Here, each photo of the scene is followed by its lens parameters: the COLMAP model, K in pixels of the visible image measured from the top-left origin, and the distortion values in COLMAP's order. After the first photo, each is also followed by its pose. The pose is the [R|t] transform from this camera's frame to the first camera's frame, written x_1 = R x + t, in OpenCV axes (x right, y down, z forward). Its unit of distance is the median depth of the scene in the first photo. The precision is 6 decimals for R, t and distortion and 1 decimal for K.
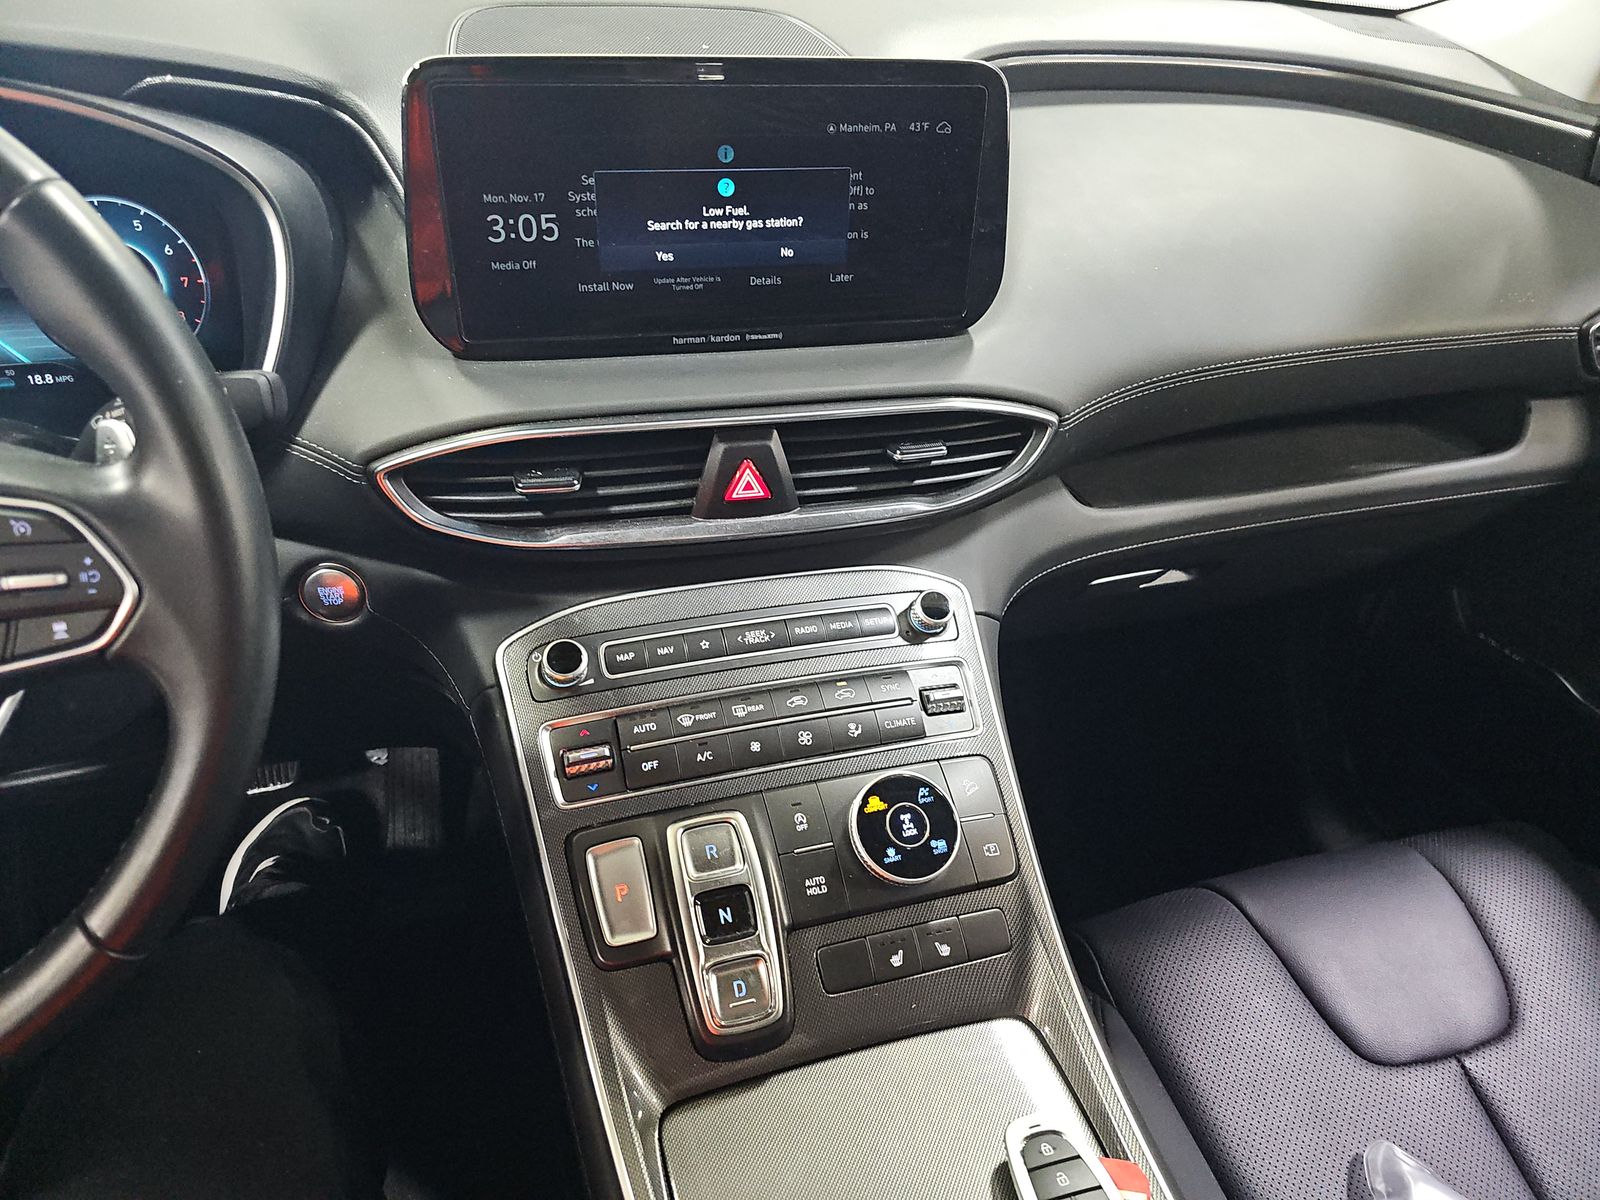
lens RADIAL K [[1056.1, 0, 792.3], [0, 1056.1, 600.2], [0, 0, 1]] dist [0.032591, -0.023920]
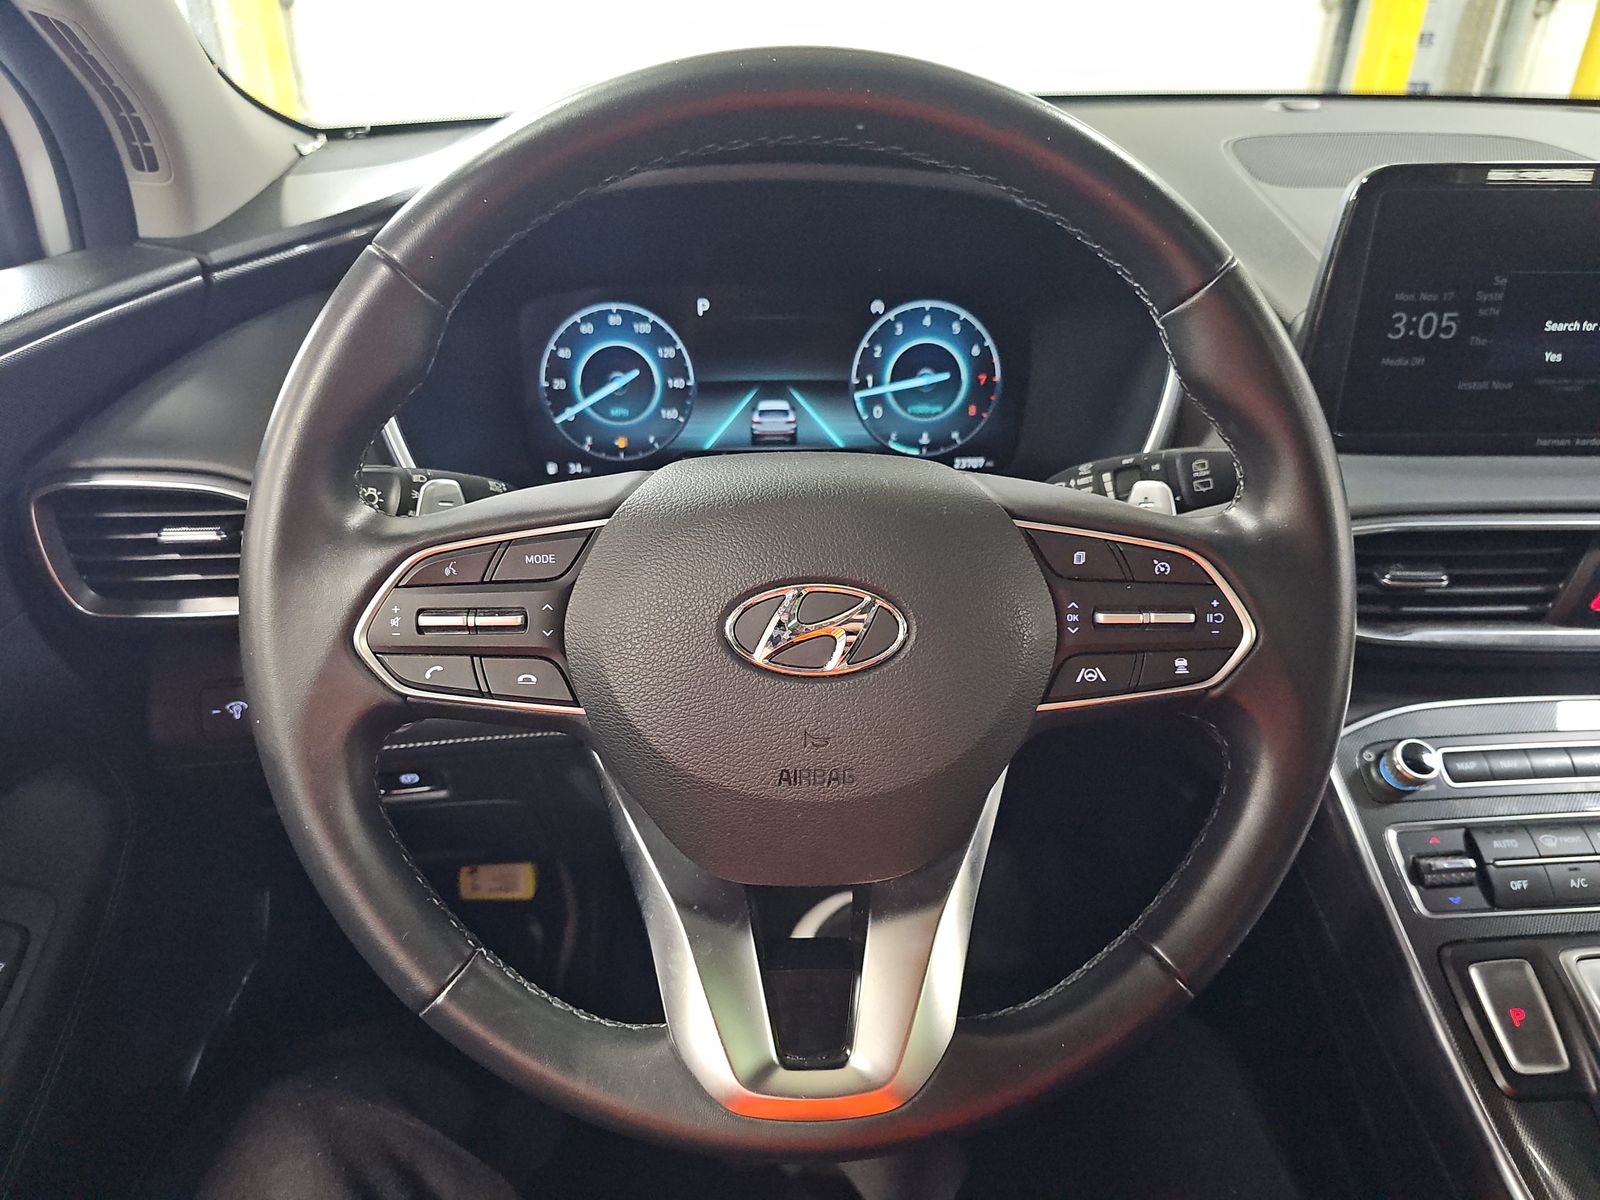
lens RADIAL K [[1056.1, 0, 808.1], [0, 1056.1, 611.8], [0, 0, 1]] dist [0.032591, -0.023920]
pose [[0.971892, 0.074734, -0.223251, -0.559789], [-0.101397, 0.988696, -0.110447, 0.088177], [0.212473, 0.129979, 0.968484, -0.070890]]
